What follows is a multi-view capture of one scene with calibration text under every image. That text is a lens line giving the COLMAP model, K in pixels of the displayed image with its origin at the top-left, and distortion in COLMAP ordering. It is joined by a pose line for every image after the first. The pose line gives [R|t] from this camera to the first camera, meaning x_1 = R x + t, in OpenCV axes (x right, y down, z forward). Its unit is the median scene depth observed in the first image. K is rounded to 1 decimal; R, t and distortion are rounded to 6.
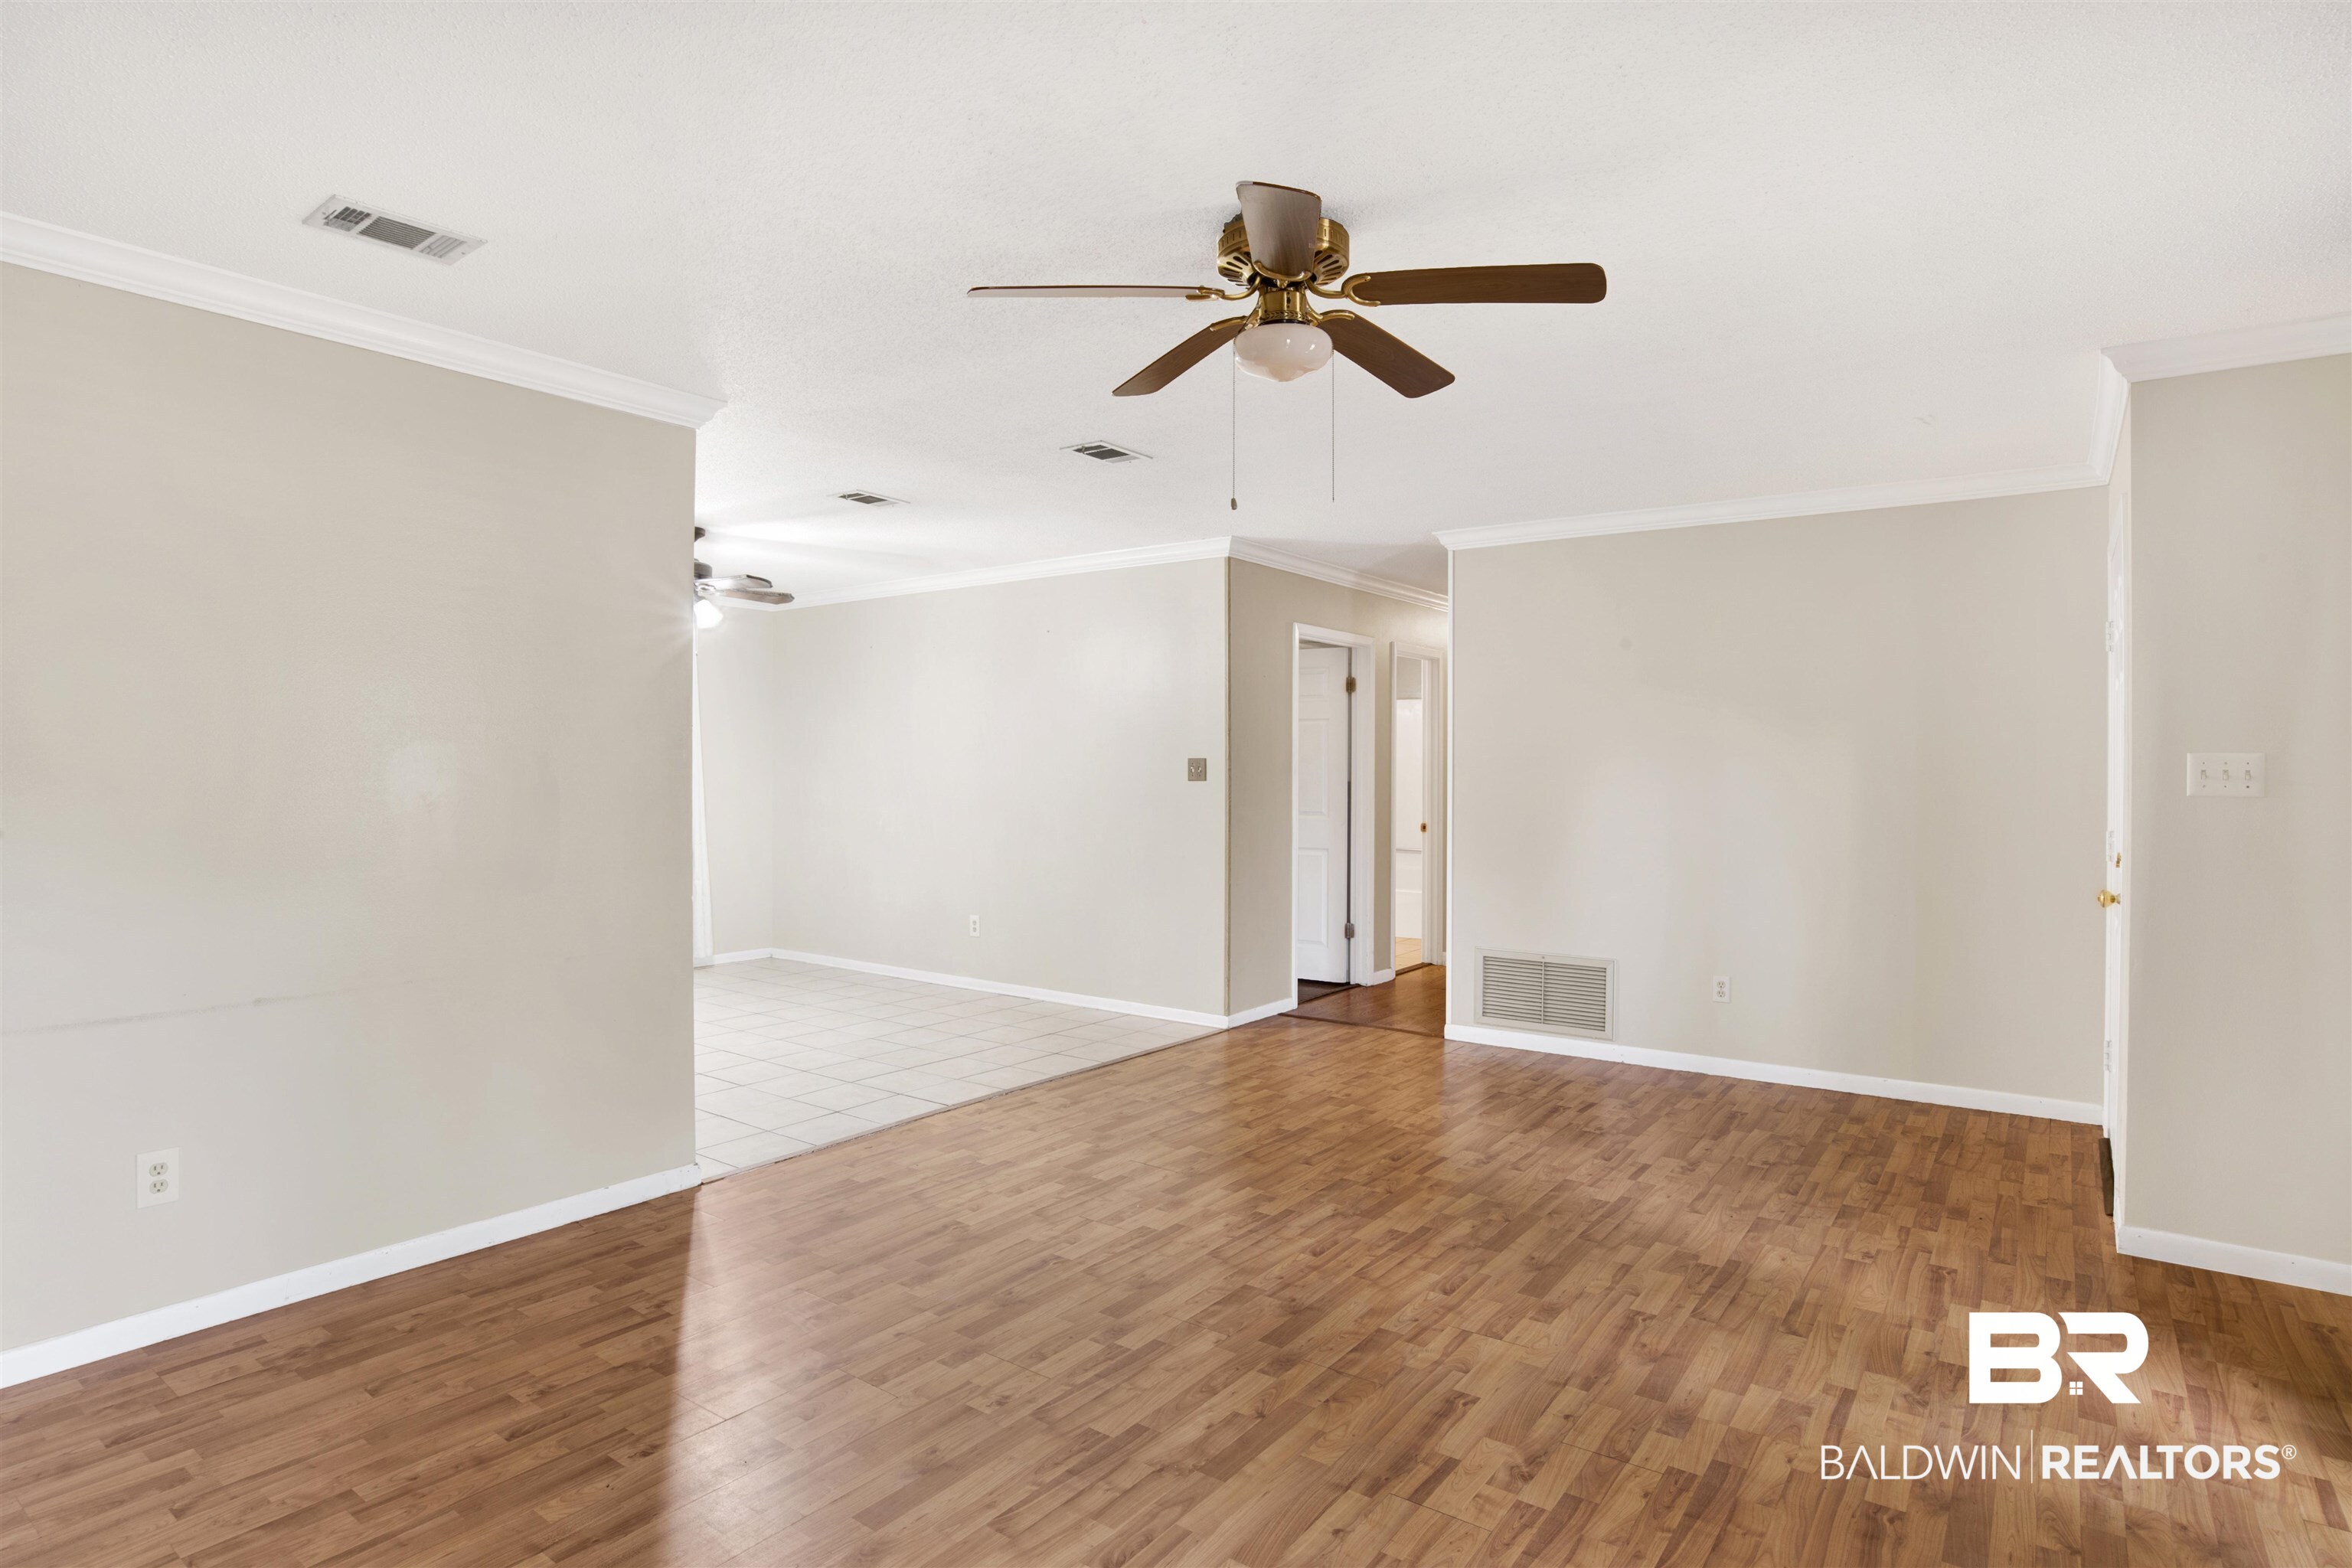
lens RADIAL K [[1230.2, 0, 1190.8], [0, 1230.2, 771.5], [0, 0, 1]] dist [-0.066919, 0.023259]
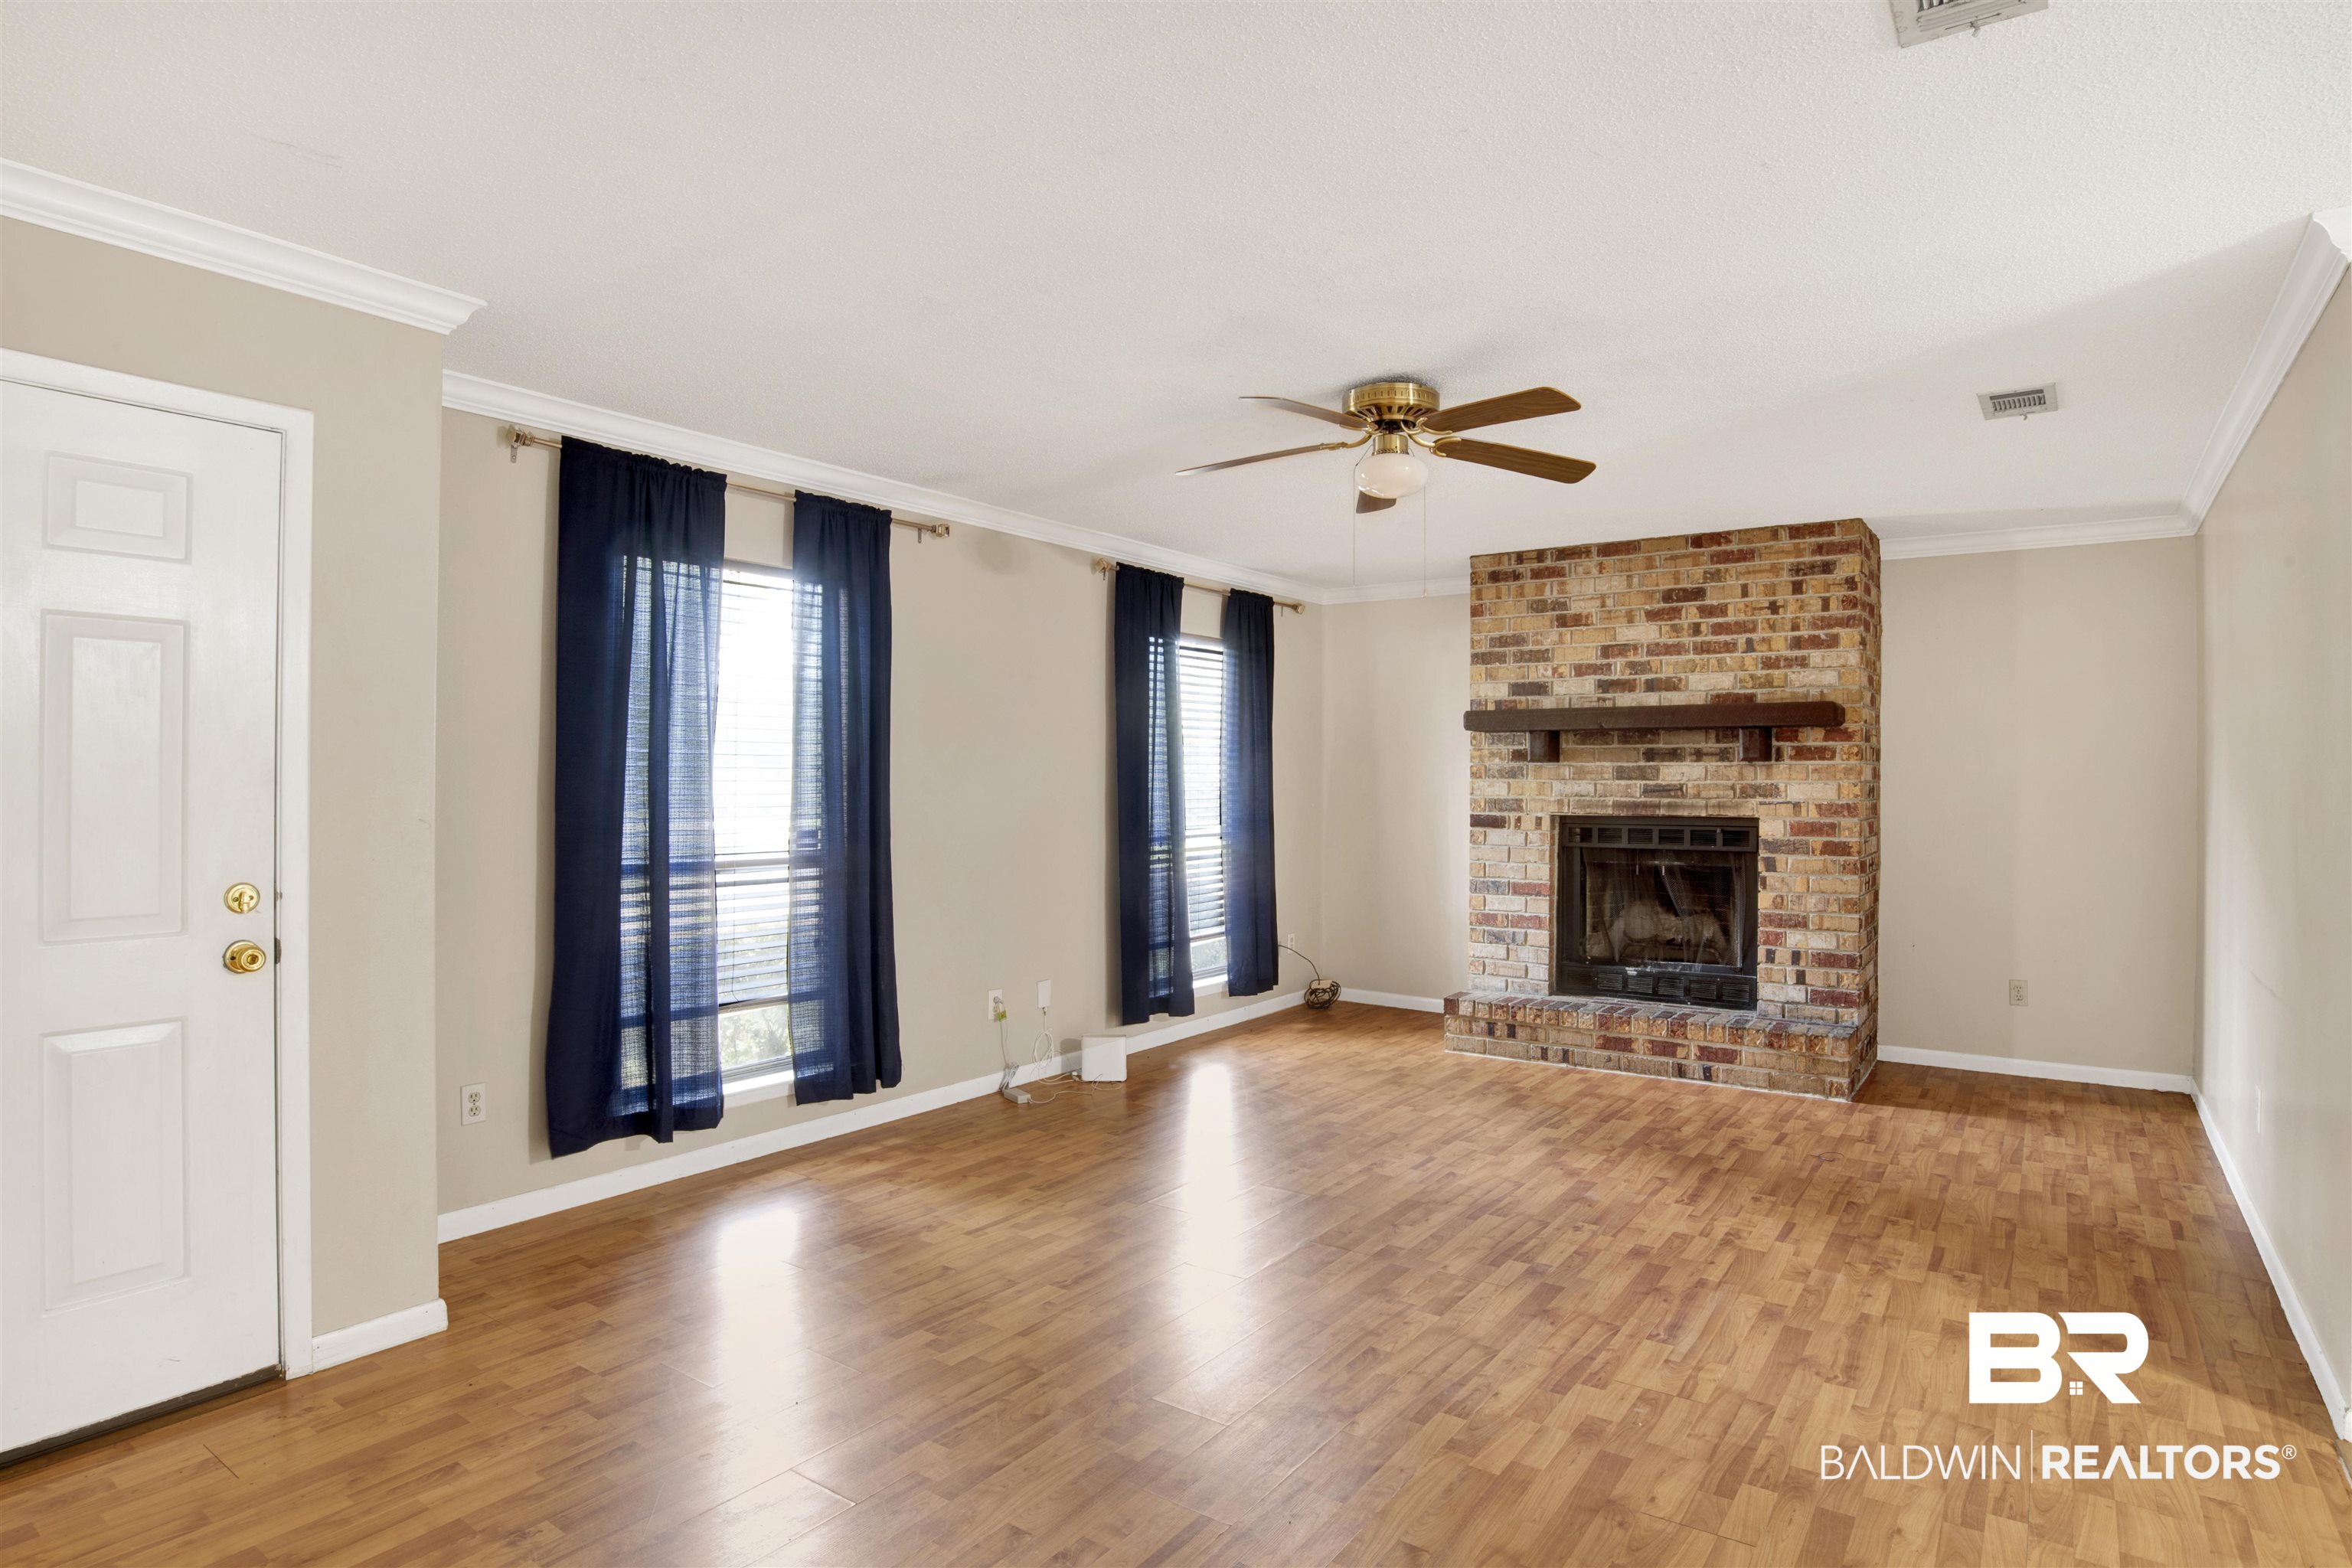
lens RADIAL K [[1255.7, 0, 1196.7], [0, 1255.7, 776.6], [0, 0, 1]] dist [-0.077358, 0.029359]
pose [[-0.999862, -0.007230, -0.014953, 0.243782], [-0.007182, 0.999969, -0.003281, -0.002161], [0.014976, -0.003173, -0.999883, 1.883463]]
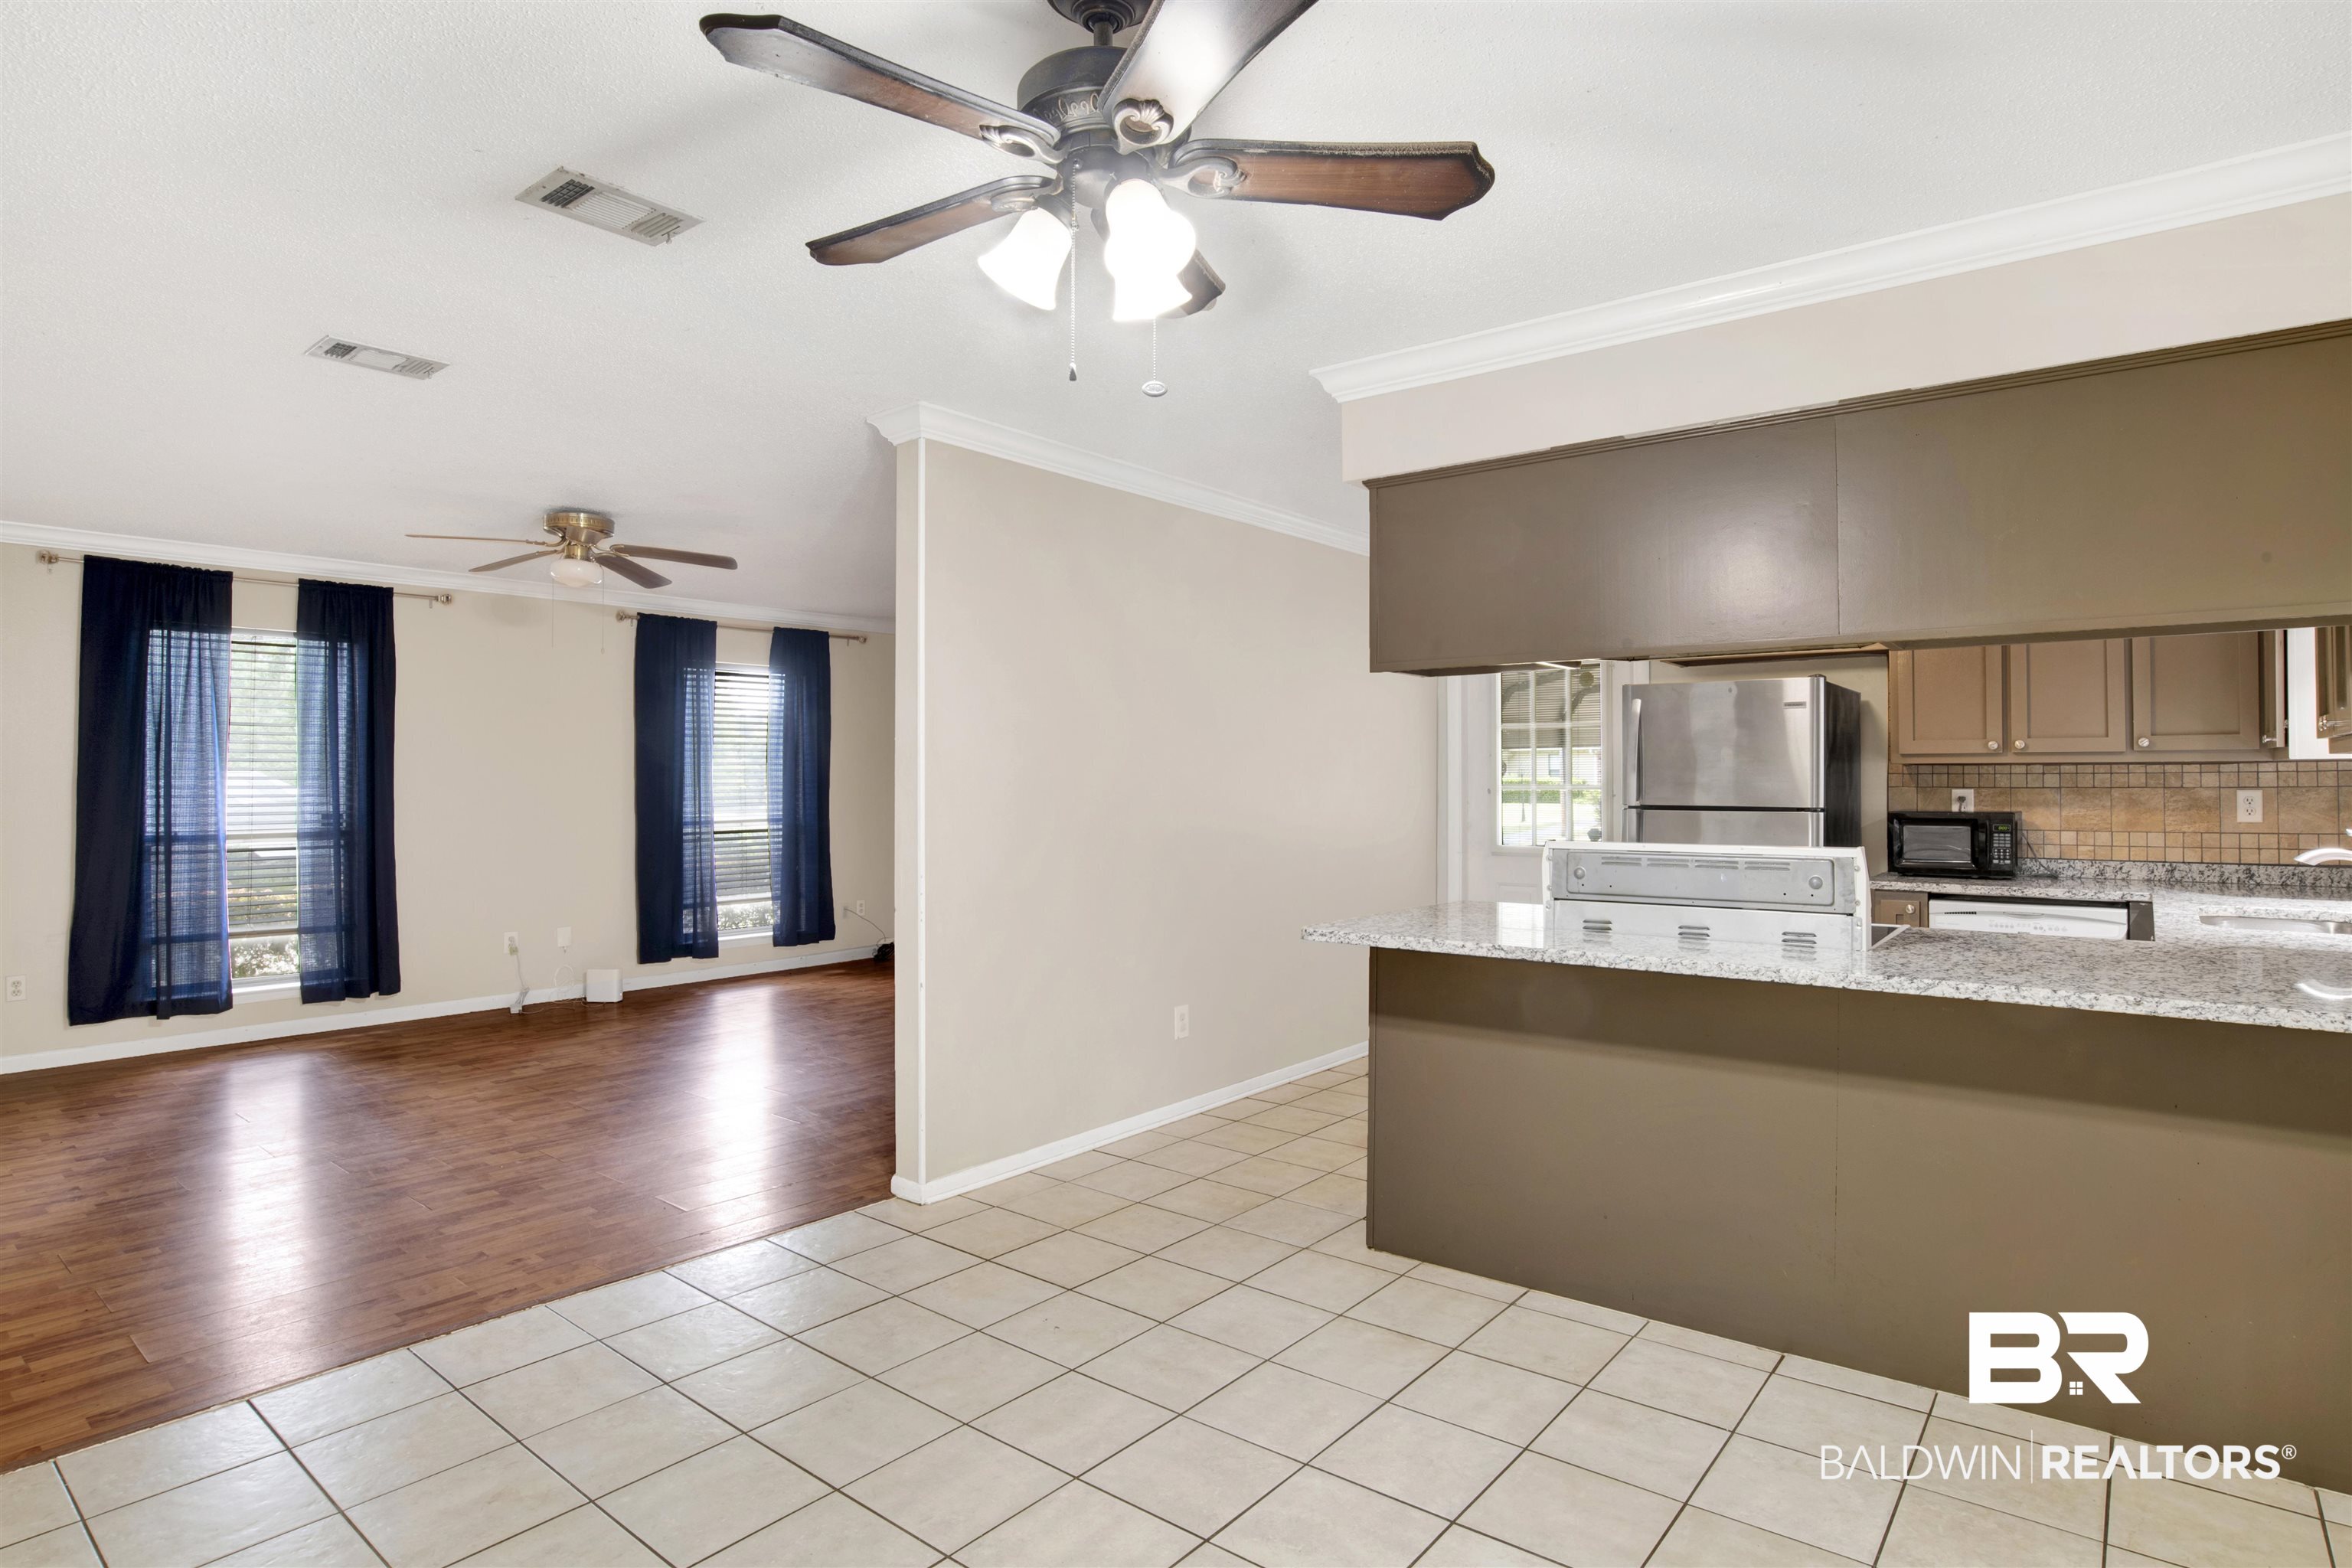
lens RADIAL K [[1230.2, 0, 1190.8], [0, 1230.2, 771.5], [0, 0, 1]] dist [-0.066919, 0.023259]
pose [[-0.999250, -0.005862, 0.038272, -0.811138], [-0.005963, 0.999979, -0.002532, -0.013142], [-0.038257, -0.002758, -0.999264, 2.342690]]
